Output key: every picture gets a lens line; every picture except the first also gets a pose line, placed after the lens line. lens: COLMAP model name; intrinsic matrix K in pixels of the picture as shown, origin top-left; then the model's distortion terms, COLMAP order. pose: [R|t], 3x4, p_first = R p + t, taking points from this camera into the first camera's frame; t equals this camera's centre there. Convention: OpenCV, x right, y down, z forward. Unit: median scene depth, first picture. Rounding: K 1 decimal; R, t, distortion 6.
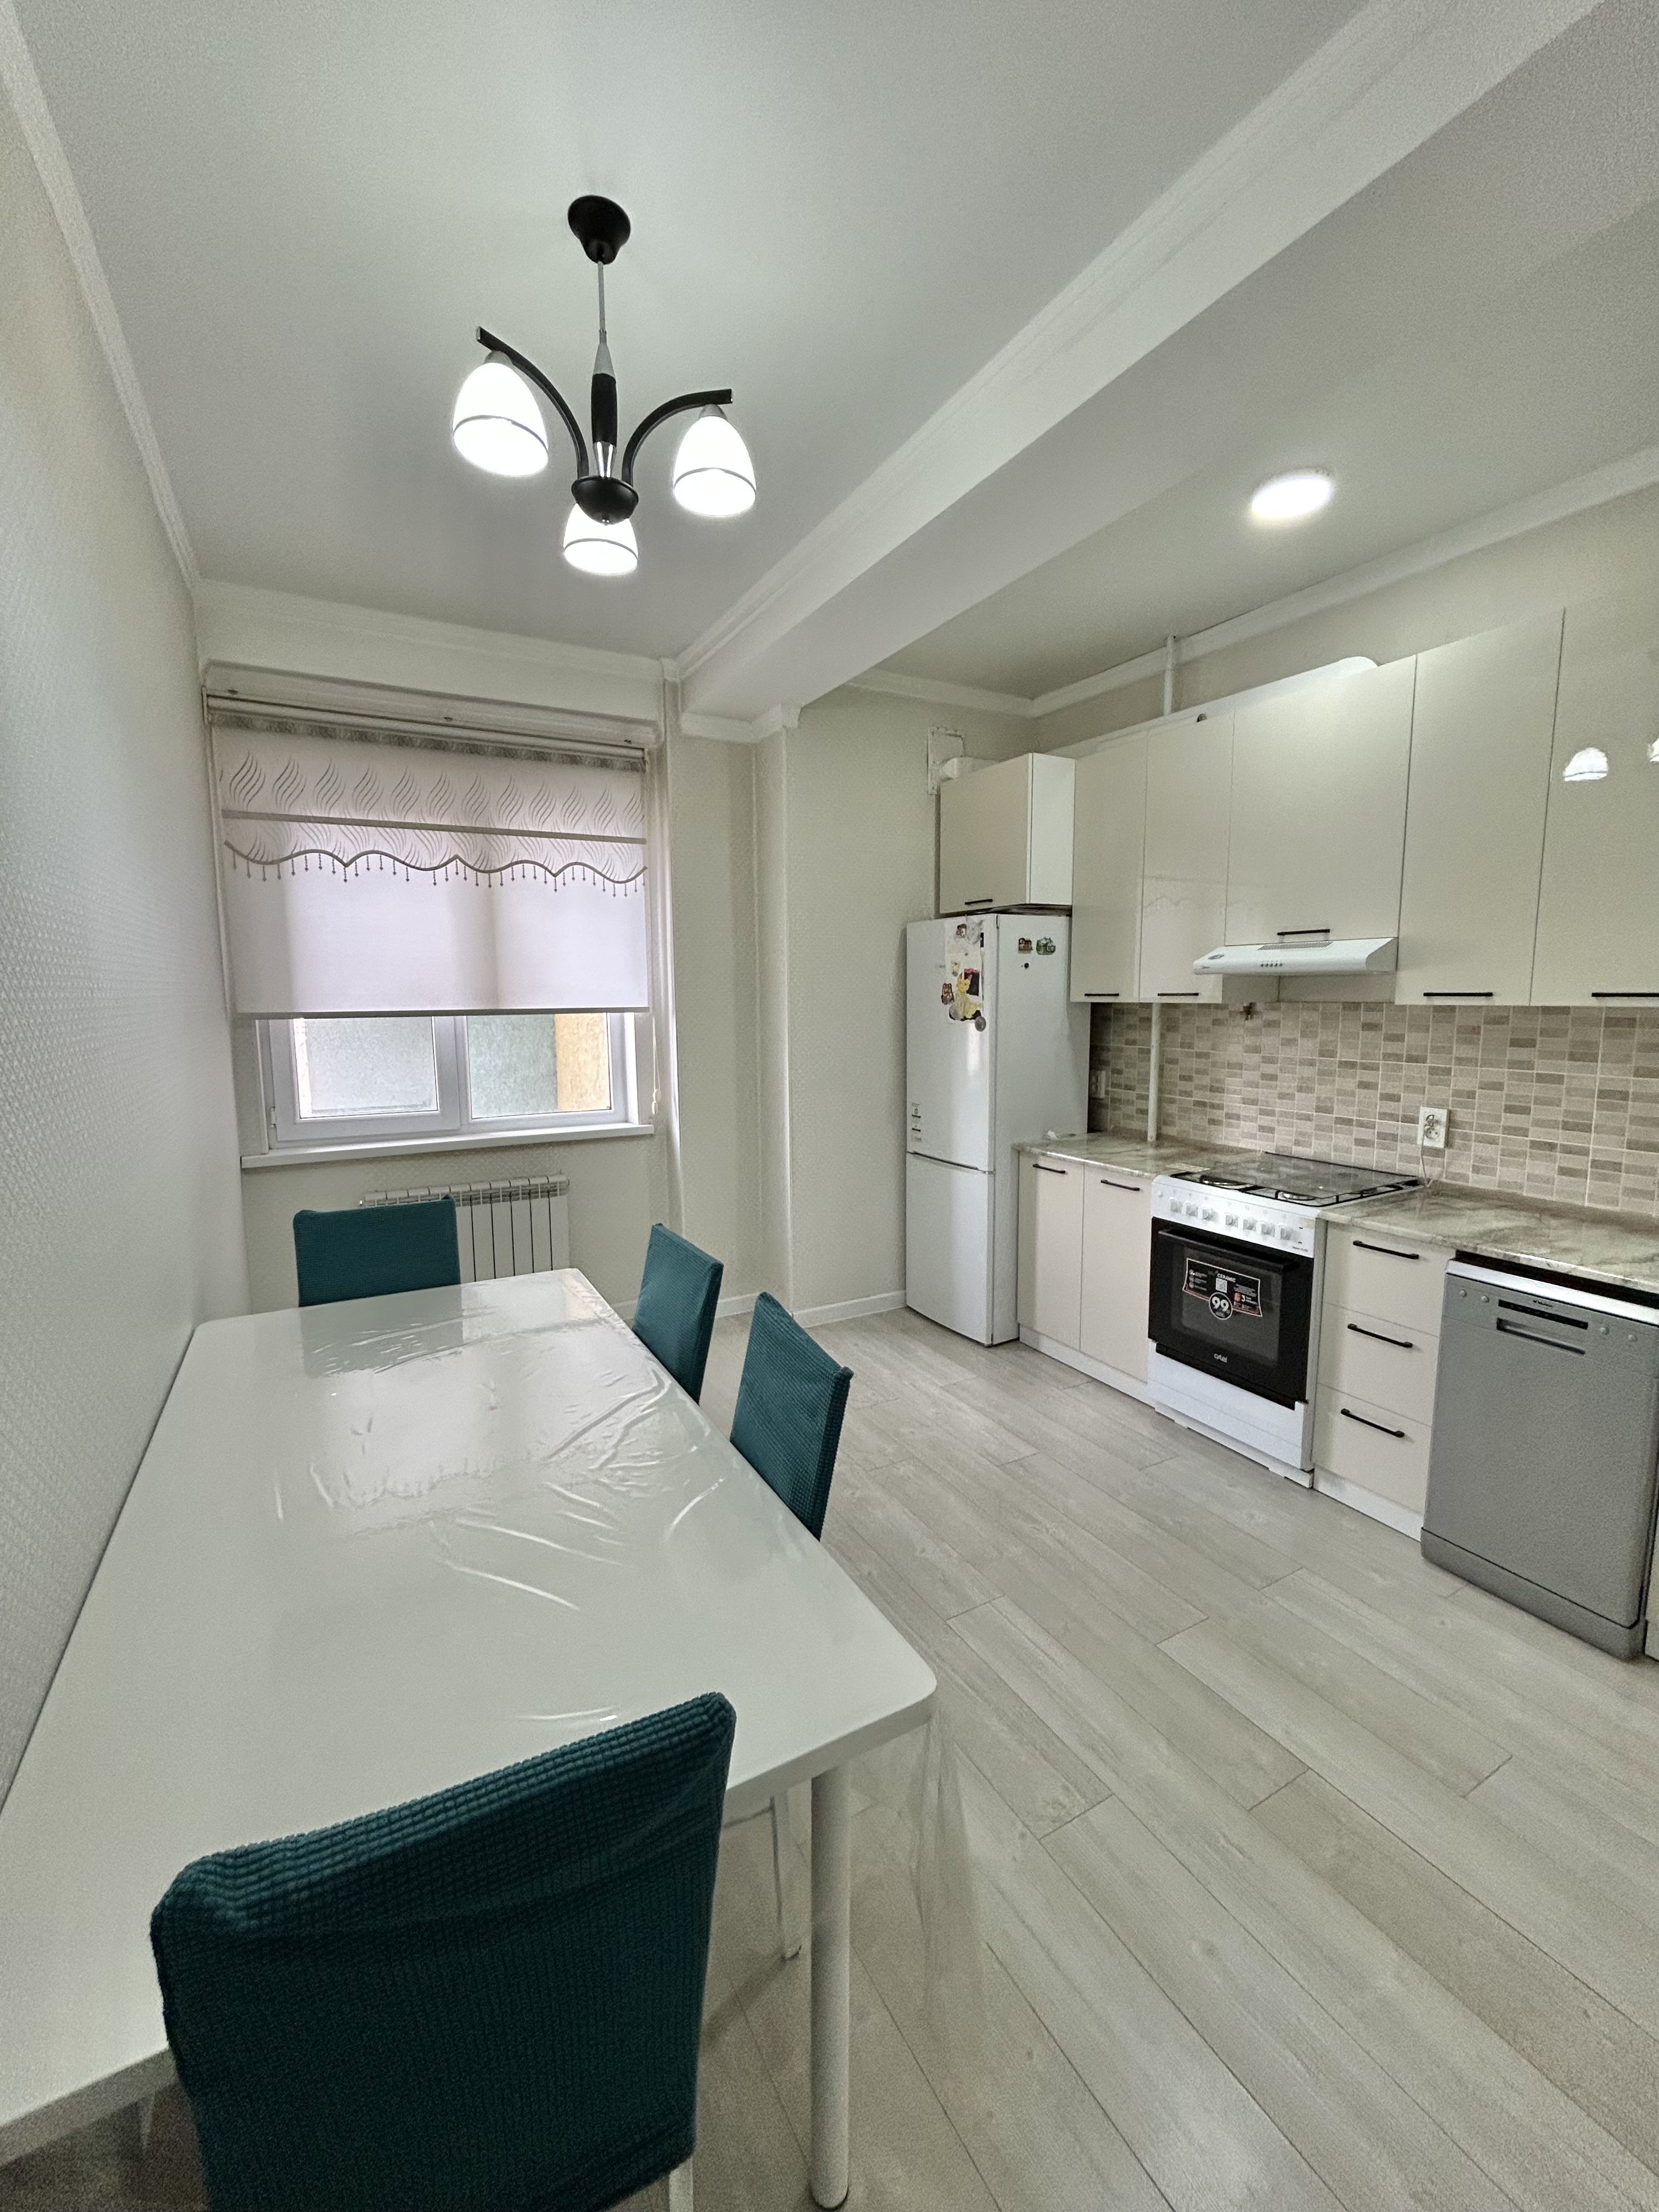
lens RADIAL K [[899.0, 0, 832.4], [0, 899.0, 1098.0], [0, 0, 1]] dist [0.000717, 0.000193]
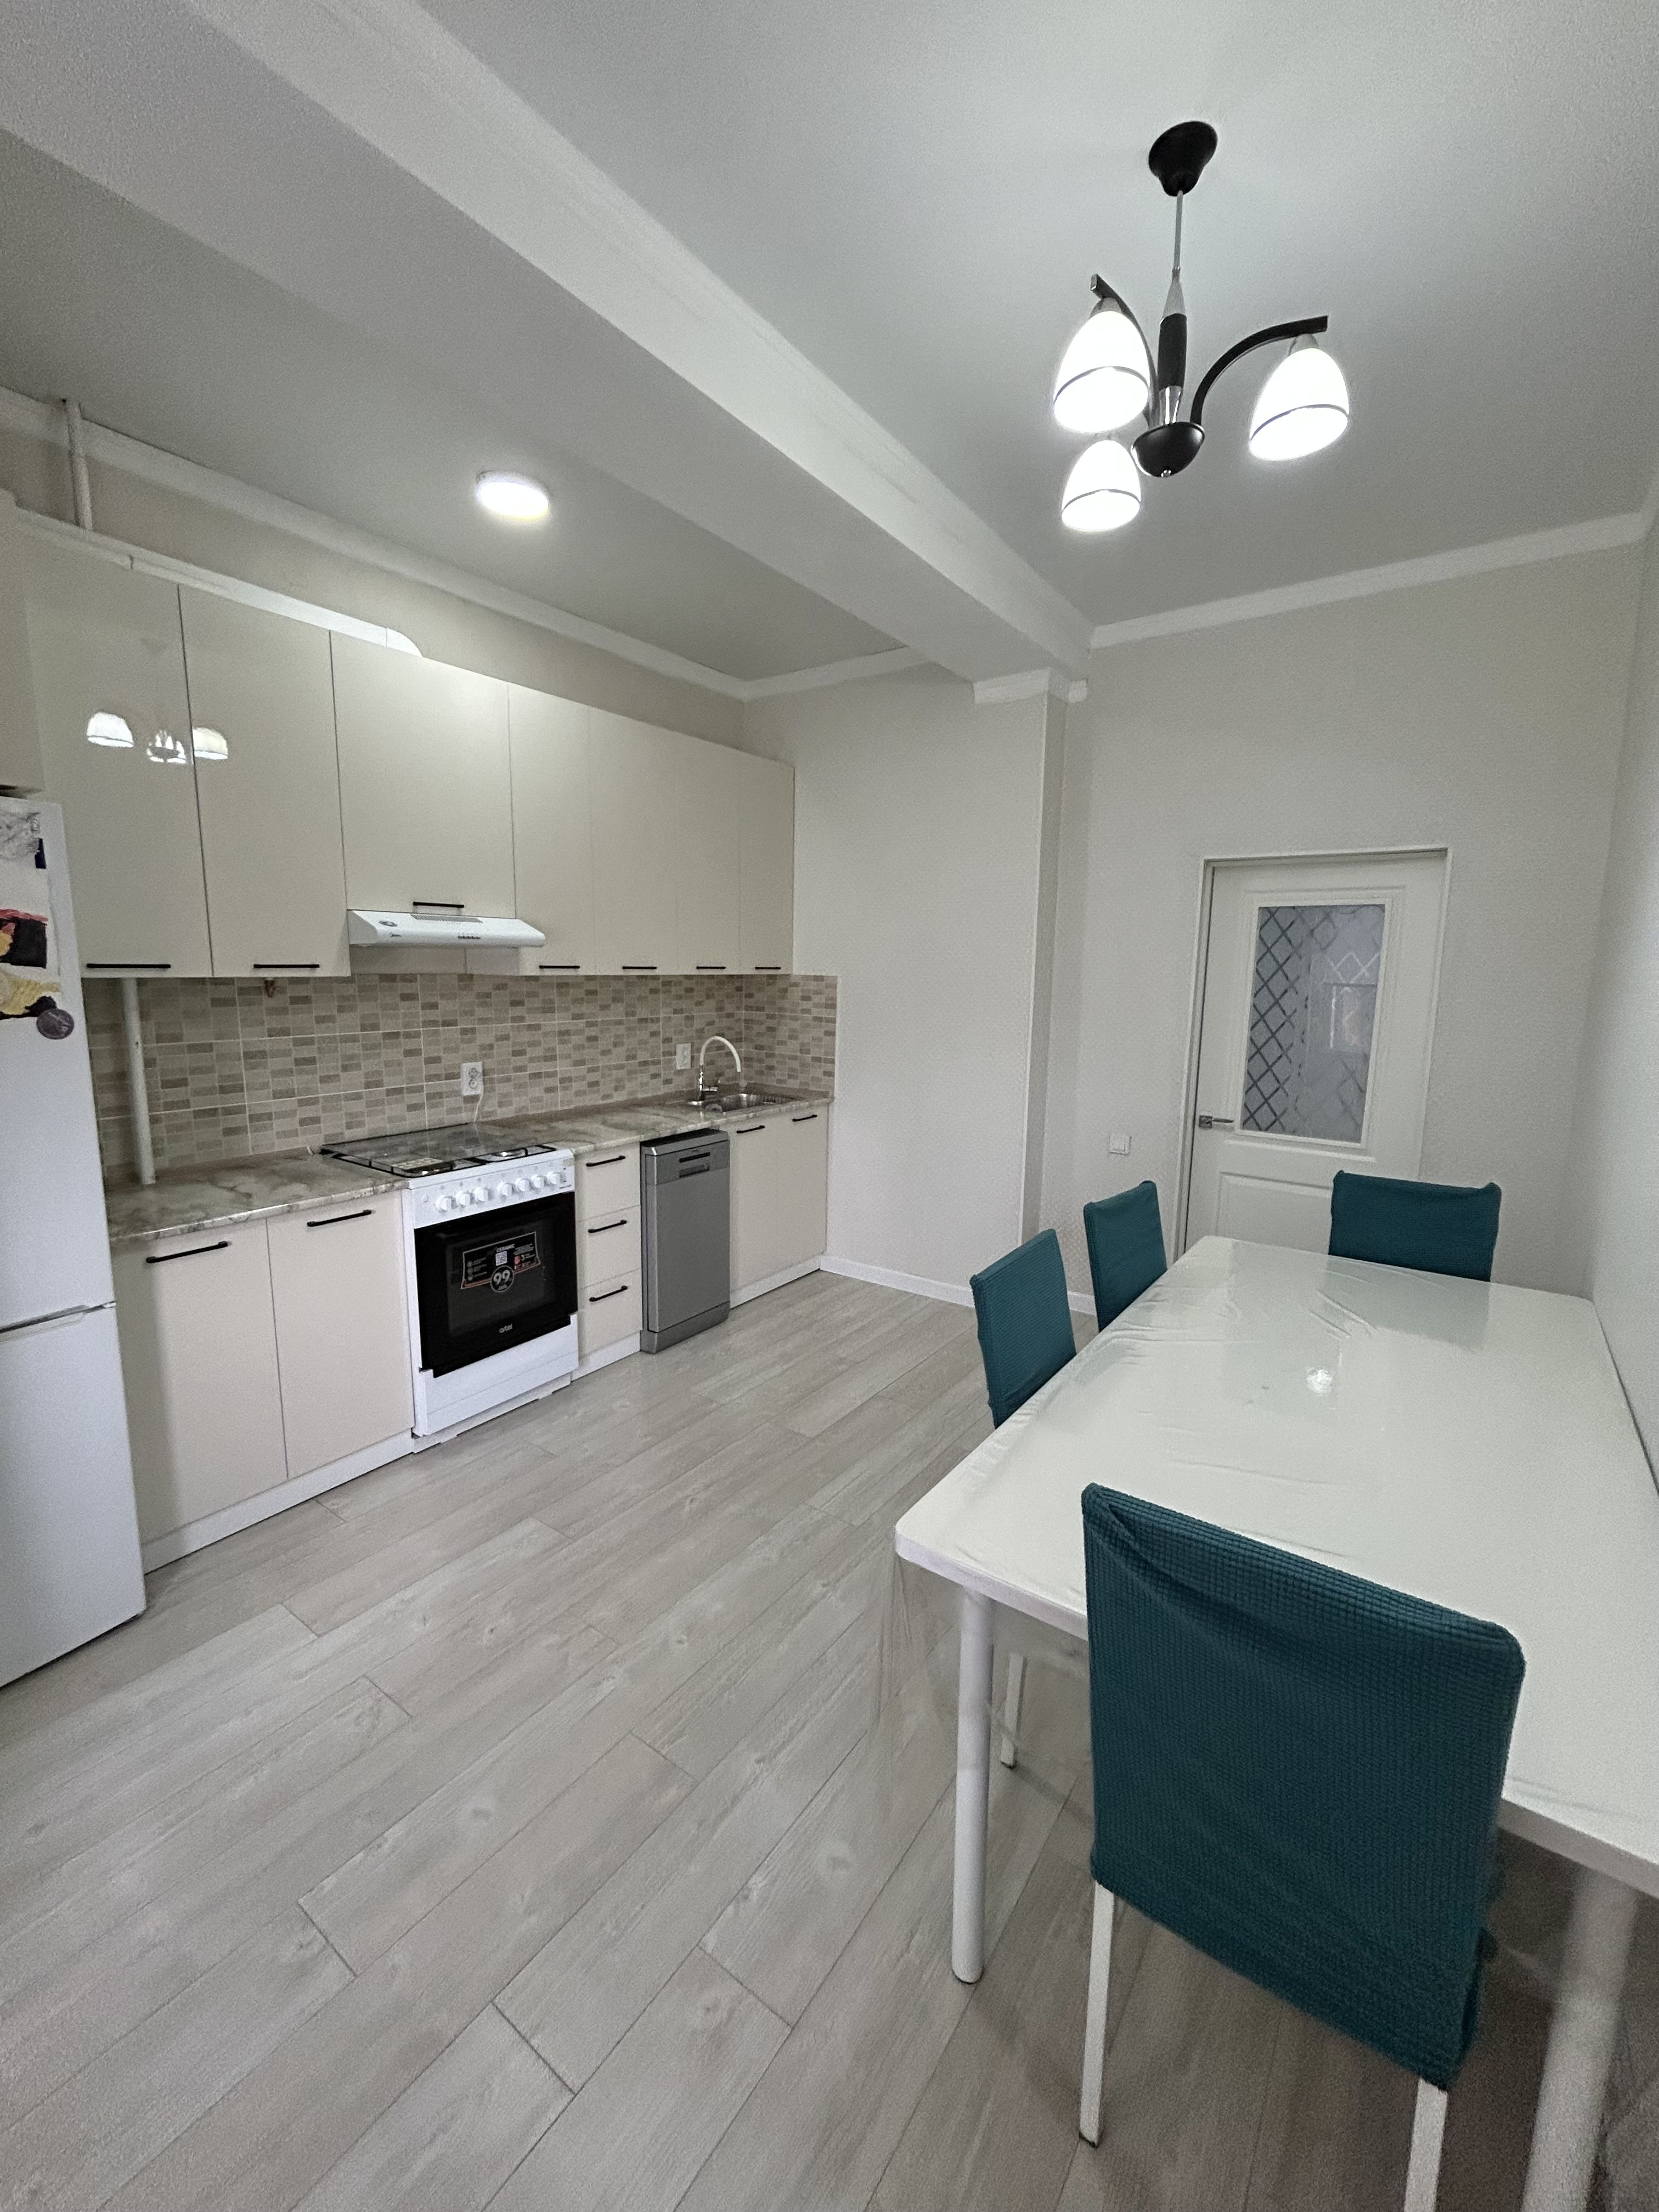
lens RADIAL K [[899.0, 0, 832.4], [0, 899.0, 1098.0], [0, 0, 1]] dist [0.000717, 0.000193]
pose [[-0.426543, -0.130496, 0.895004, -0.586471], [0.100436, 0.976583, 0.190257, -0.117146], [-0.898874, 0.171044, -0.403448, 1.022493]]
